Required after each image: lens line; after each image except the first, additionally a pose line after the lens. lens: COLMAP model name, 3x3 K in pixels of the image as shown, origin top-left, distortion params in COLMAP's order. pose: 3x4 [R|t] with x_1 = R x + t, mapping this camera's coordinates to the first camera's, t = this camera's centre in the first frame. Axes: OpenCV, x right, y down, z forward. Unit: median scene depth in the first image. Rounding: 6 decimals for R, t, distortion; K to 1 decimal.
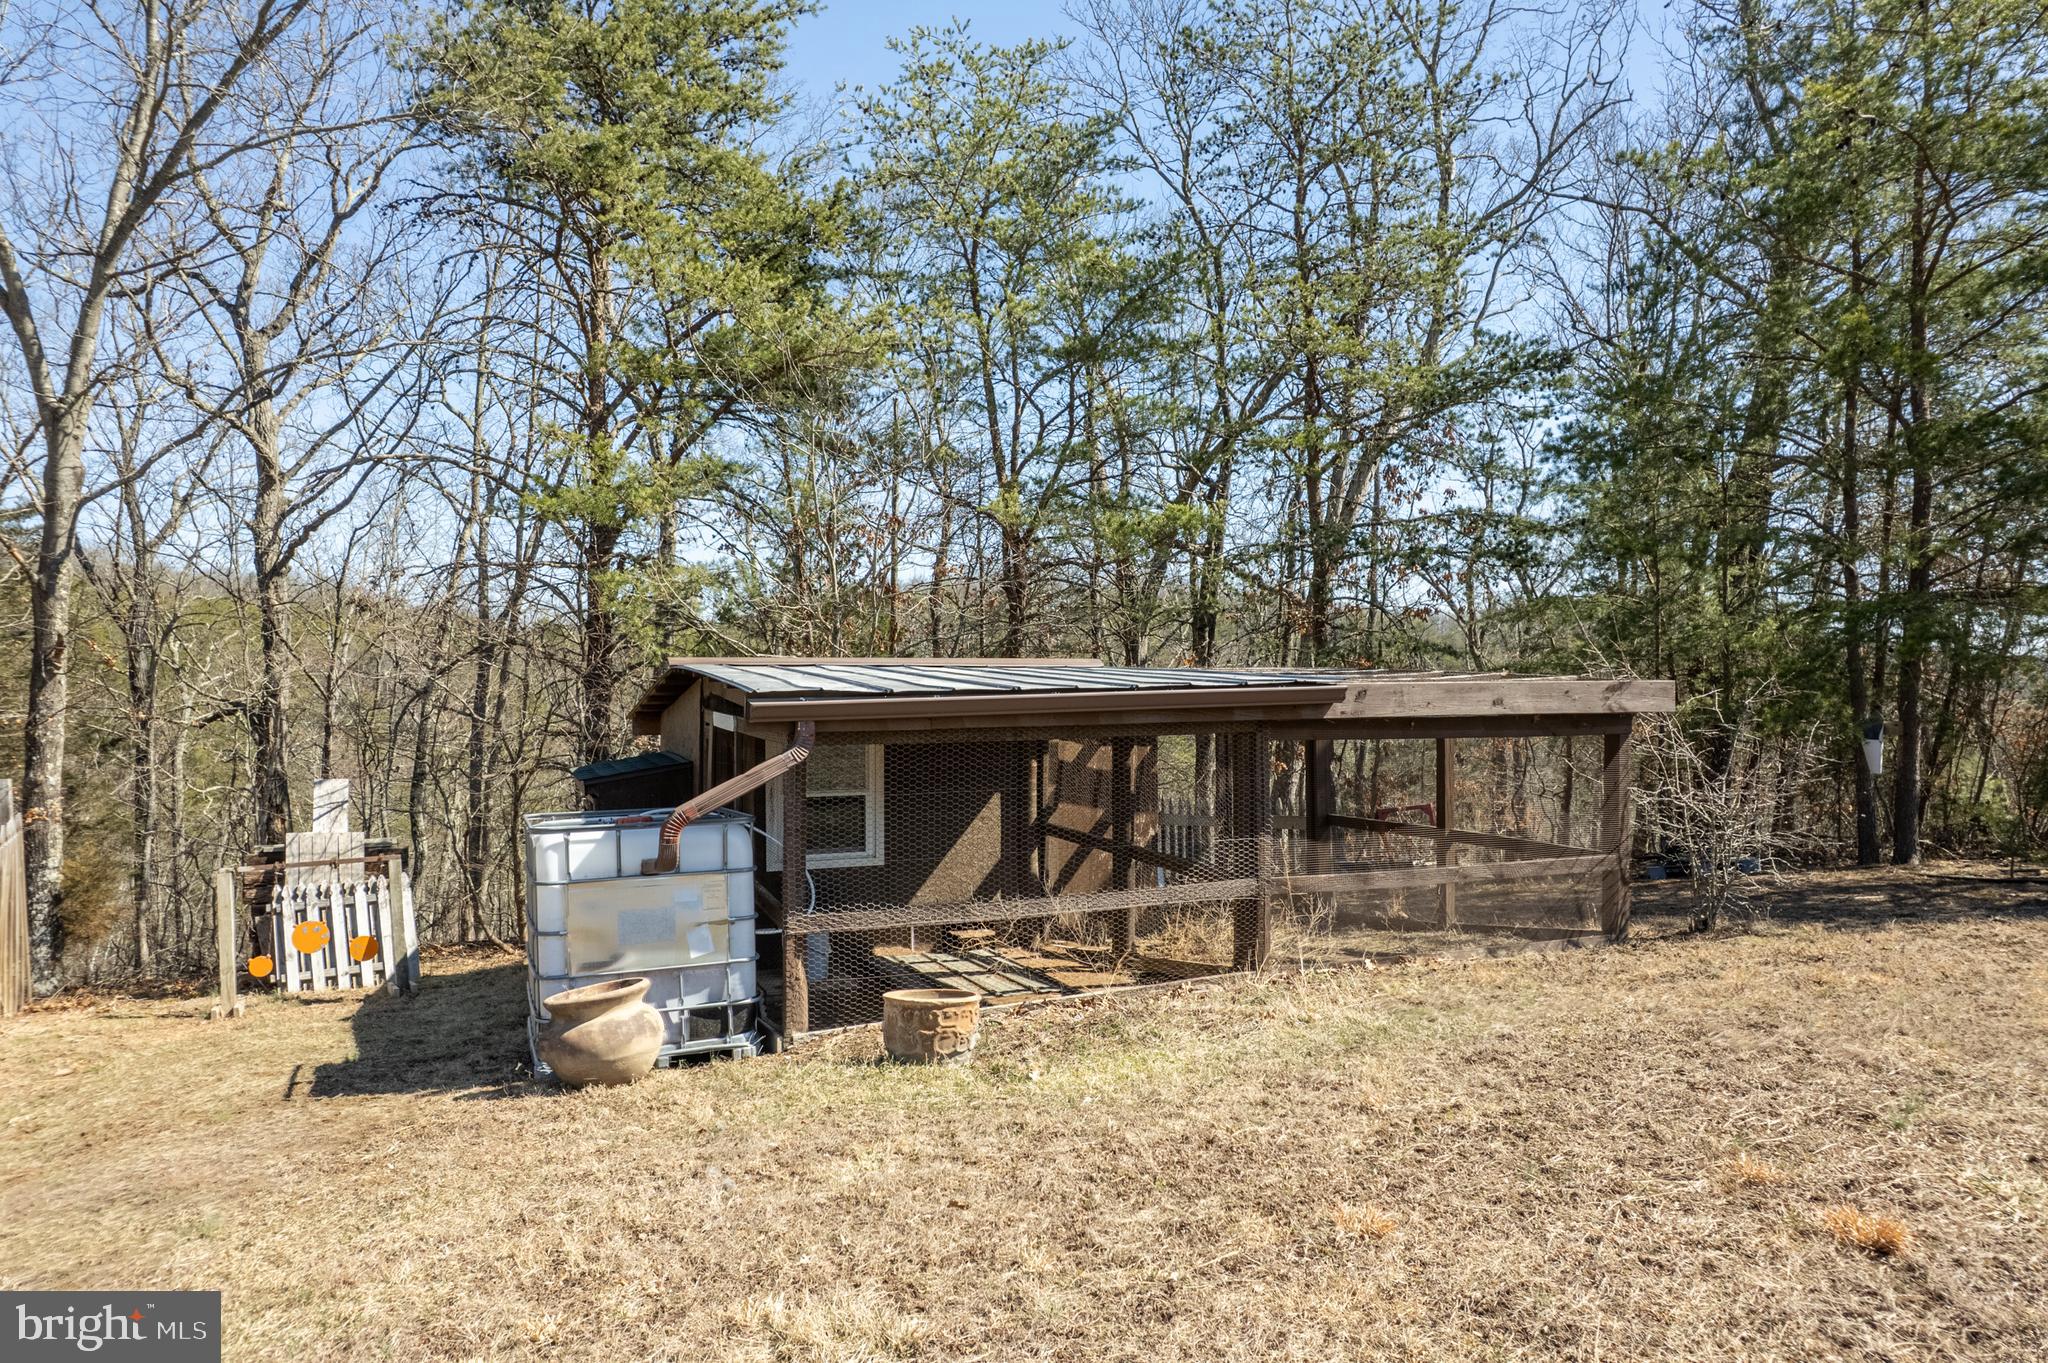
lens RADIAL K [[1308.4, 0, 1024.0], [0, 1308.4, 681.5], [0, 0, 1]] dist [-0.056356, 0.046439]
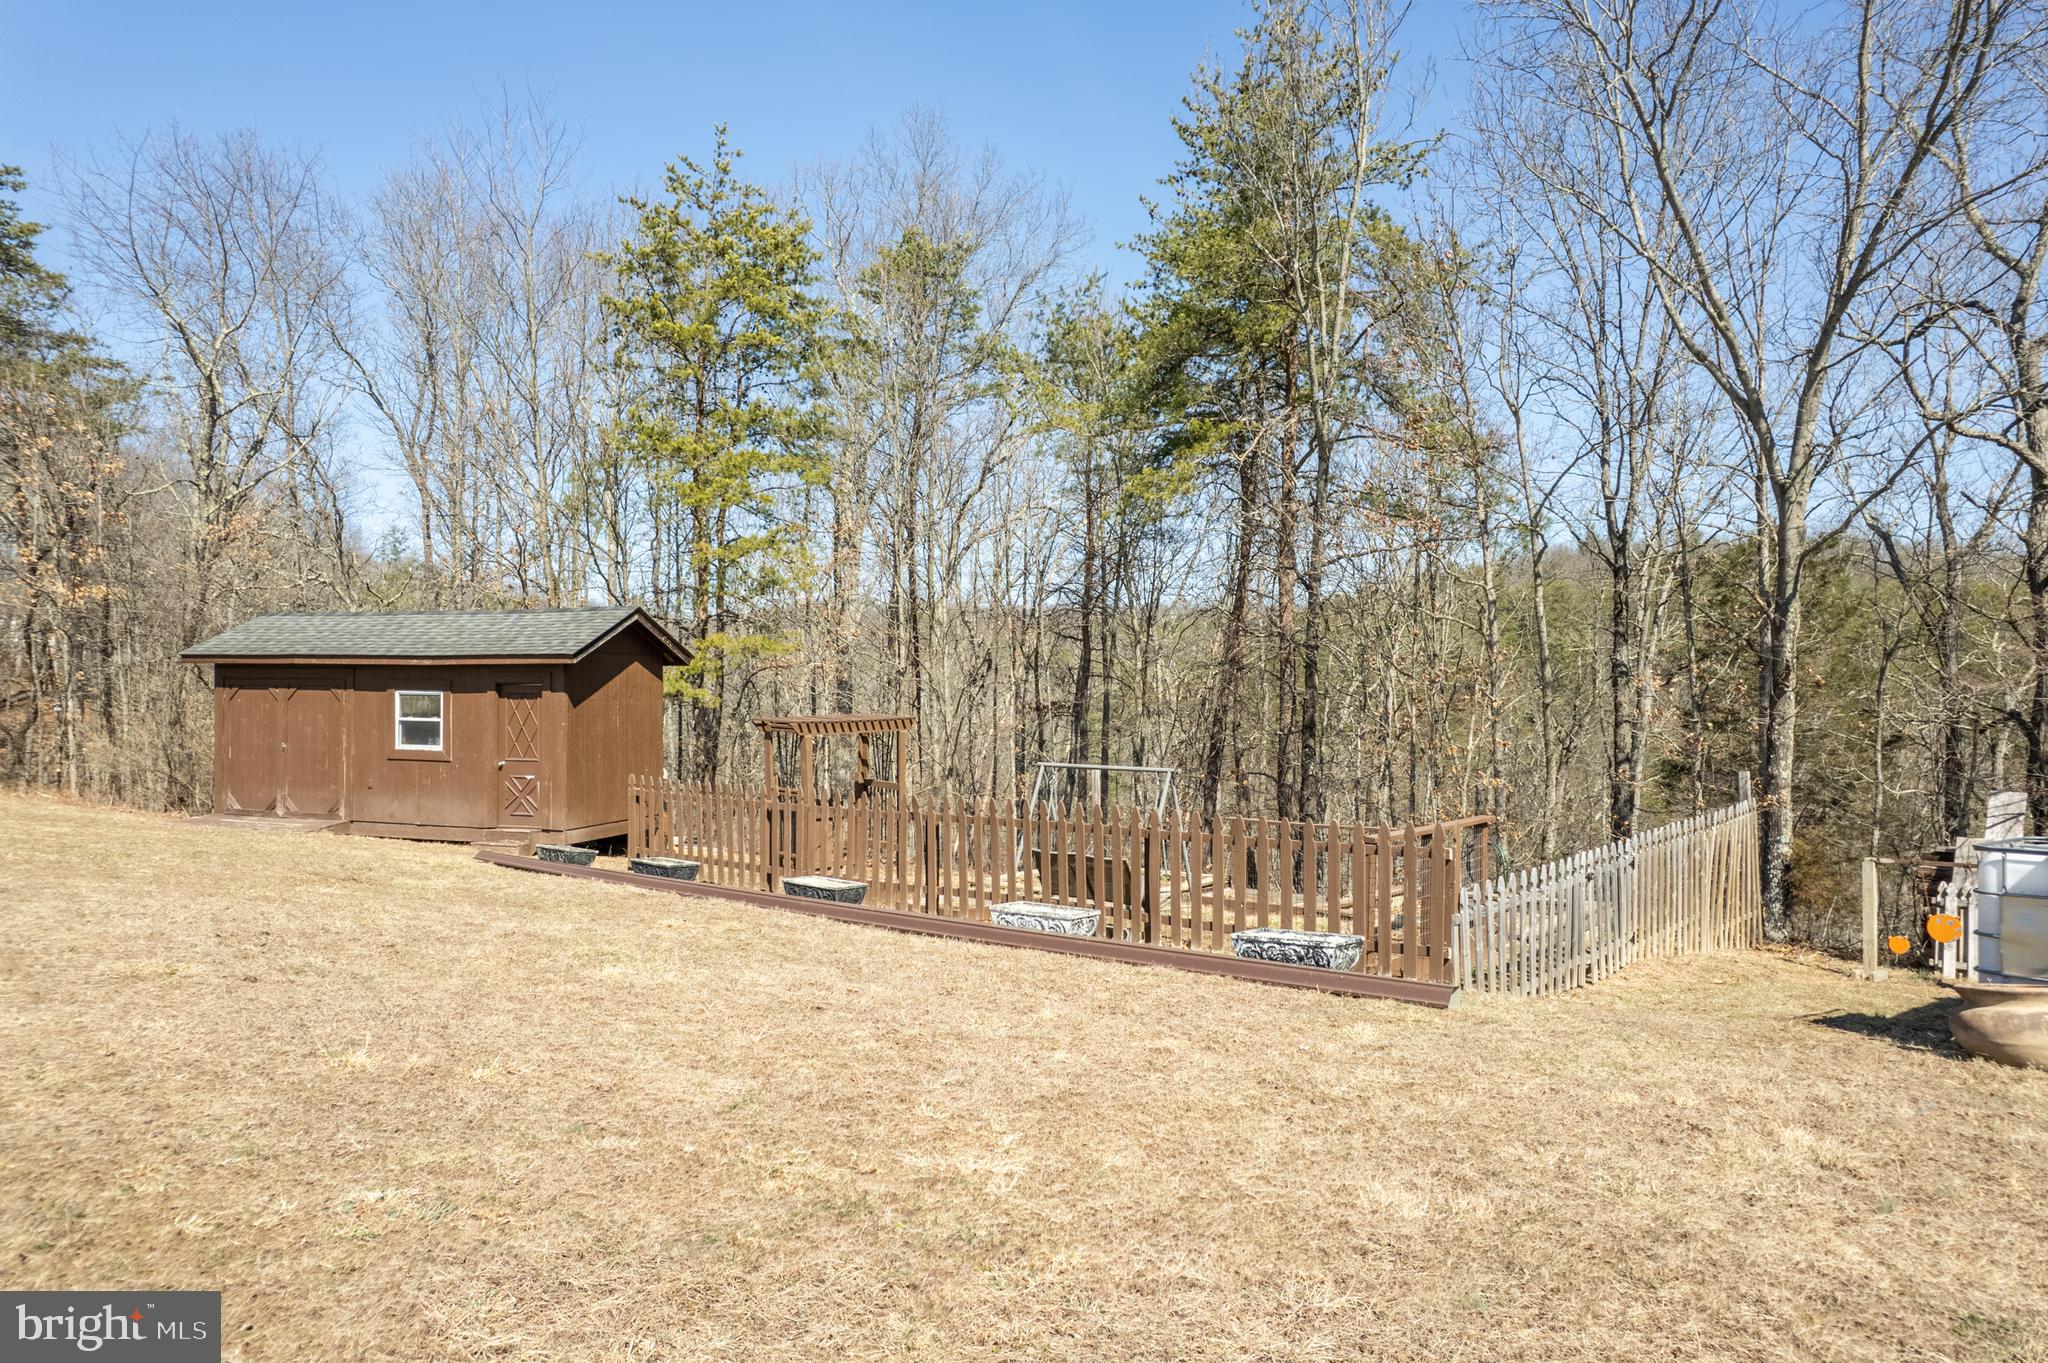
lens RADIAL K [[1308.4, 0, 1024.0], [0, 1308.4, 681.5], [0, 0, 1]] dist [-0.056356, 0.046439]
pose [[0.293952, 0.003805, -0.955812, 0.248380], [0.001276, 0.999990, 0.004373, -0.022335], [0.955819, -0.002506, 0.293945, -0.096299]]
